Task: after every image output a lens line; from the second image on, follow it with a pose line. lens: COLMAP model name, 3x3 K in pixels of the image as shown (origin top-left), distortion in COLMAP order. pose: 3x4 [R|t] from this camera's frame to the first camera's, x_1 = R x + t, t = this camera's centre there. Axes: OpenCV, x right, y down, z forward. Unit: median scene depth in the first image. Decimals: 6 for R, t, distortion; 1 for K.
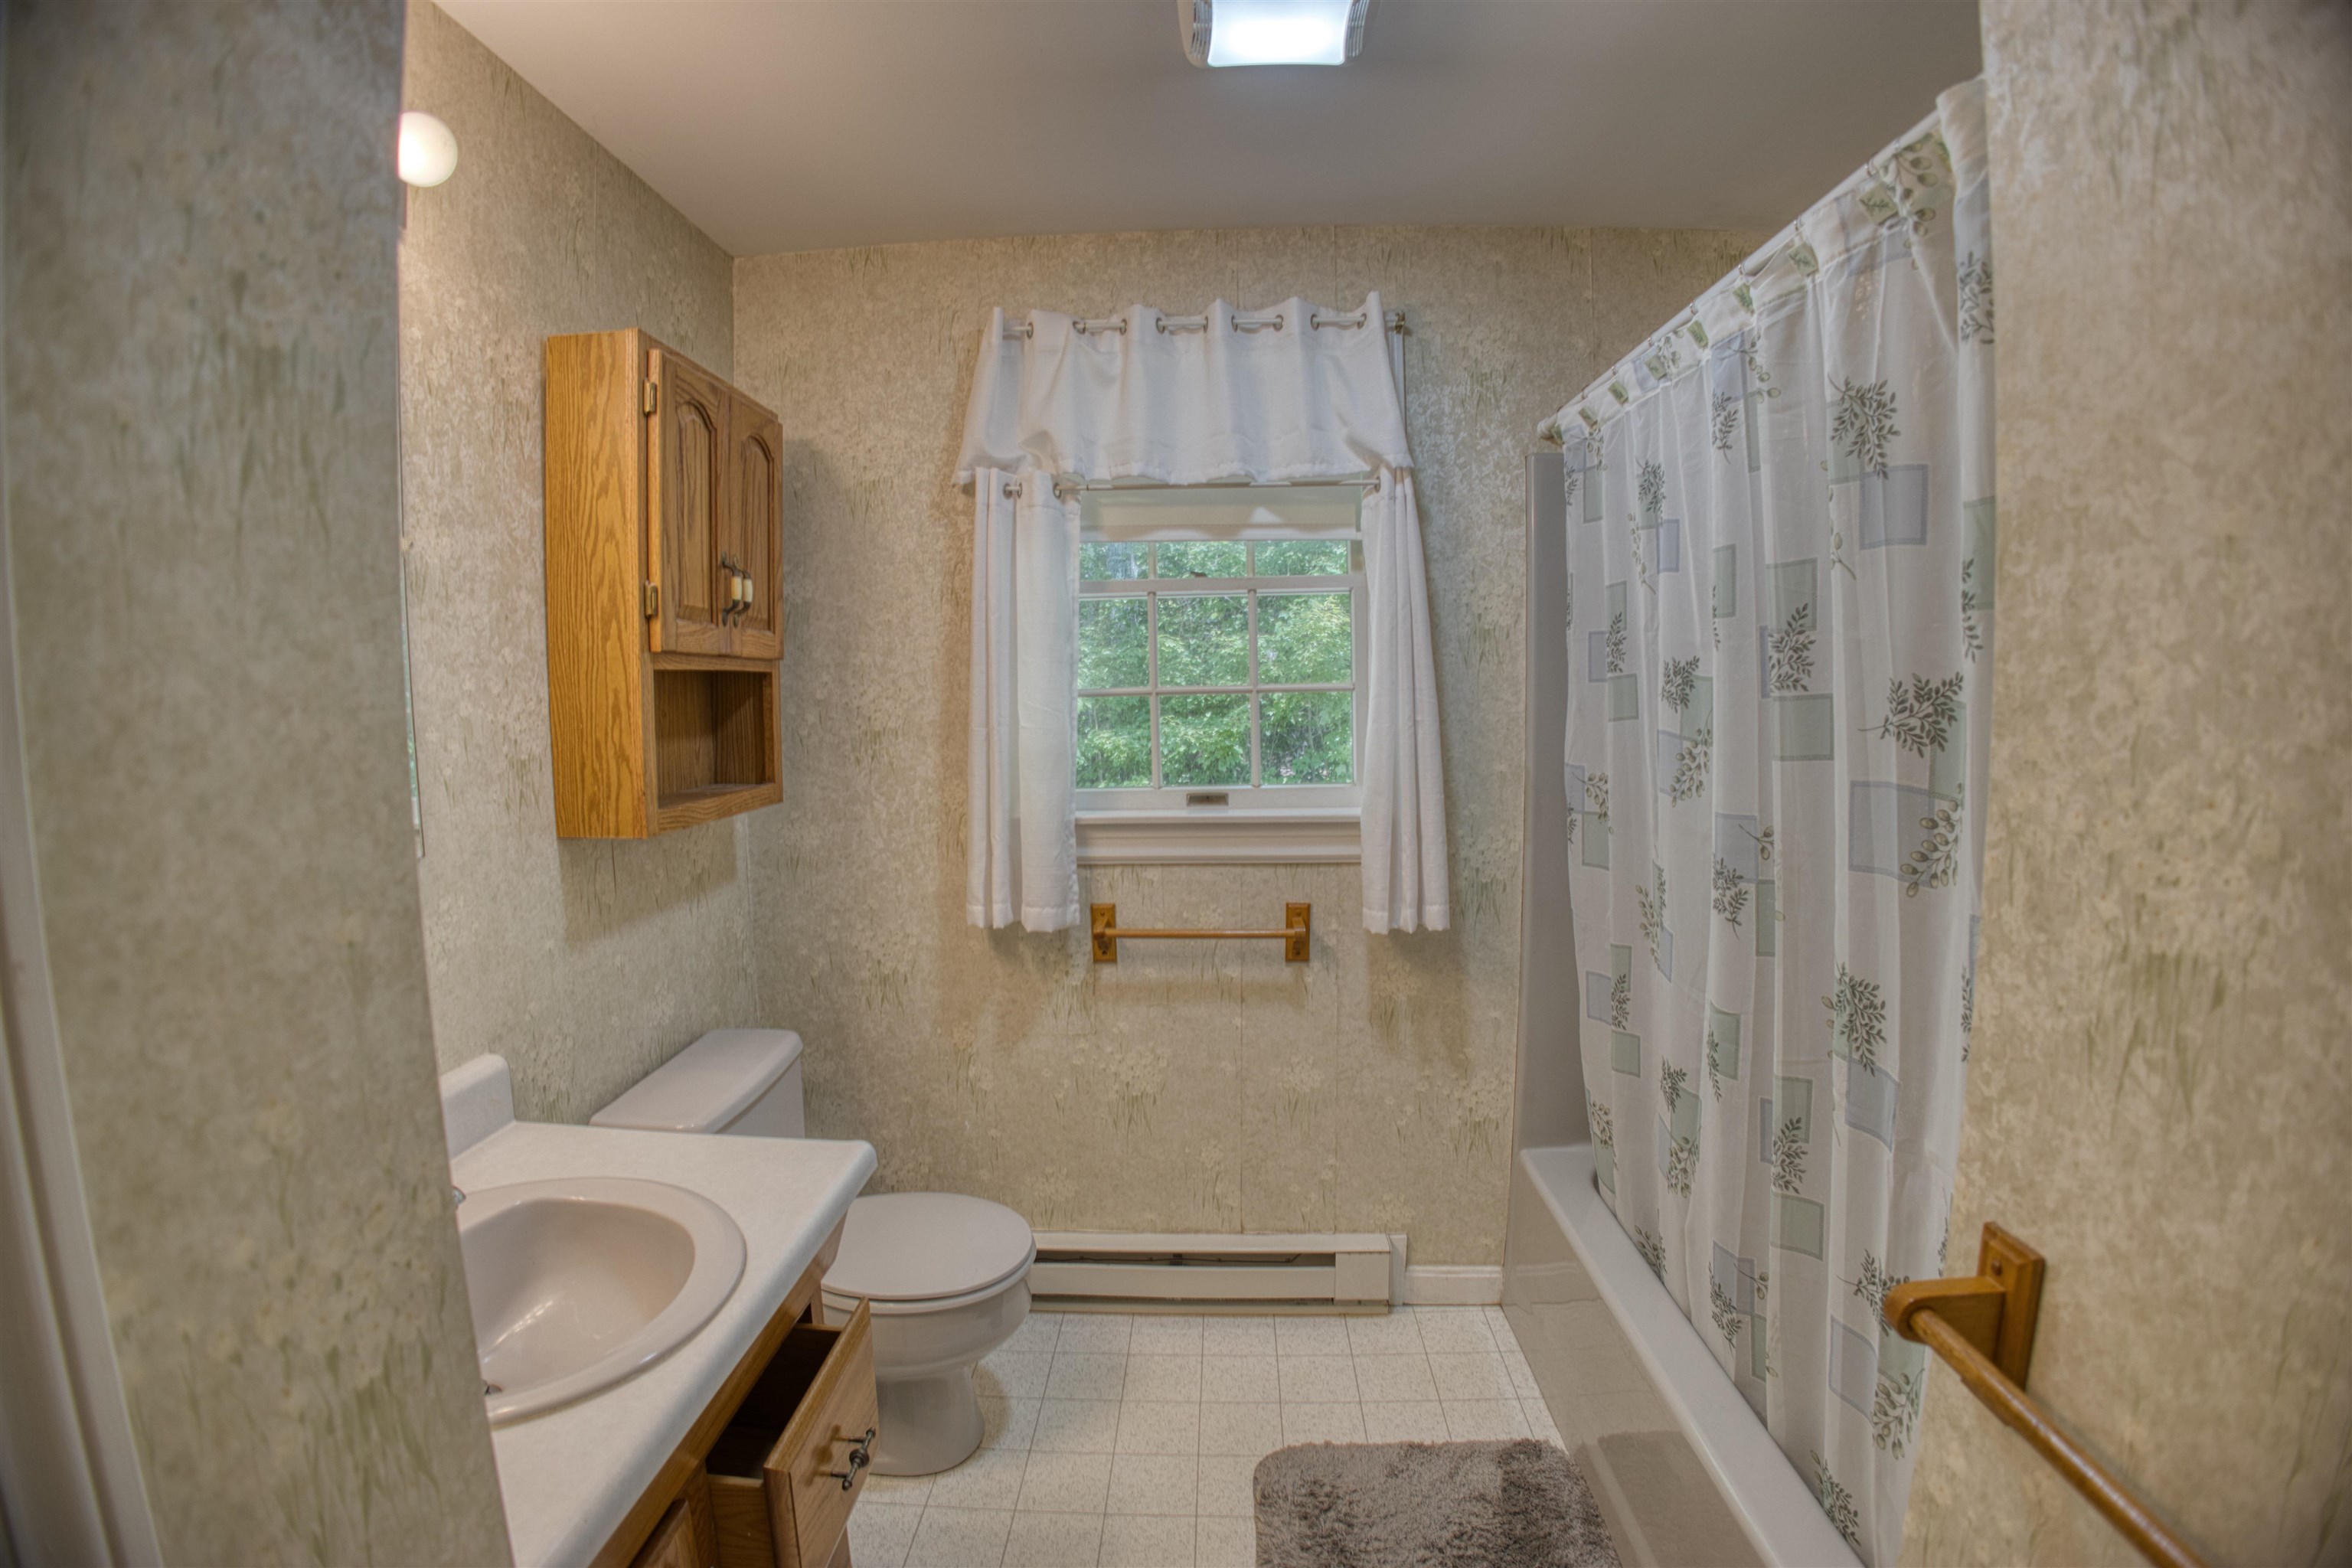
lens RADIAL K [[1079.1, 0, 1180.4], [0, 1079.1, 787.0], [0, 0, 1]] dist [-0.152815, 0.040140]
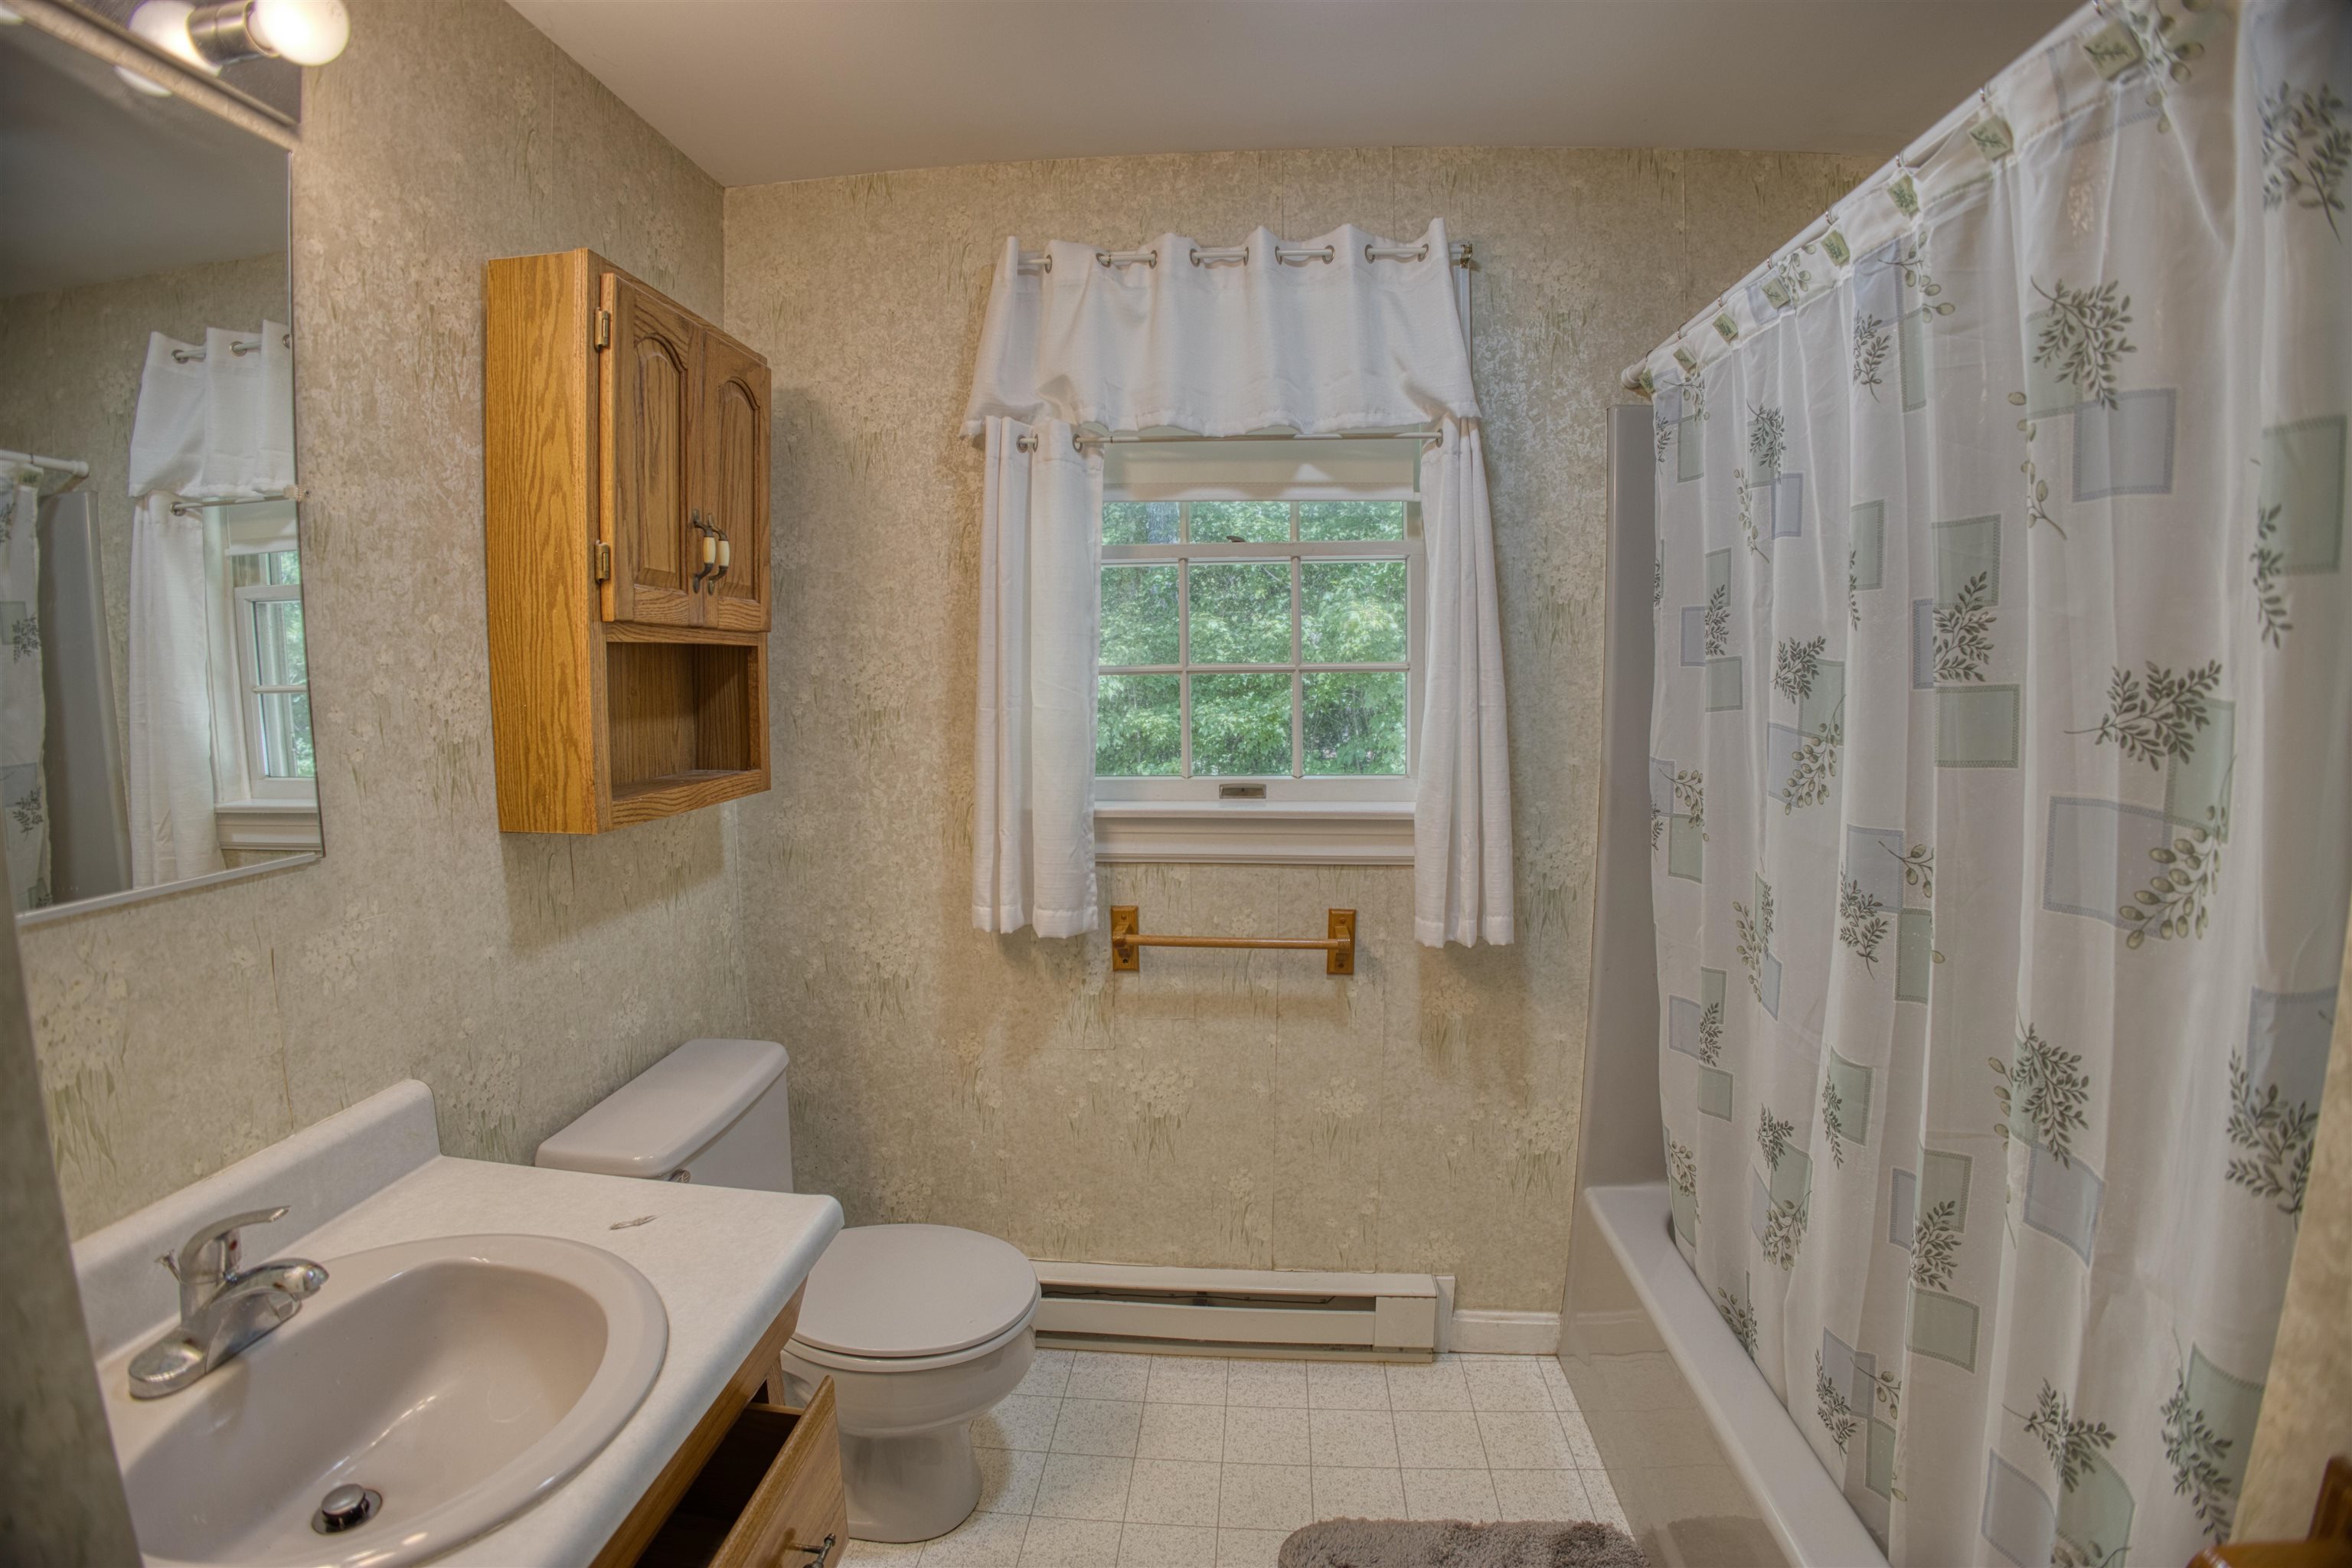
lens RADIAL K [[1079.1, 0, 1180.4], [0, 1079.1, 787.0], [0, 0, 1]] dist [-0.152815, 0.040140]
pose [[0.999202, 0.013596, -0.037550, 0.008980], [-0.012837, 0.999710, 0.020397, -0.012221], [0.037816, -0.019899, 0.999087, 0.131462]]
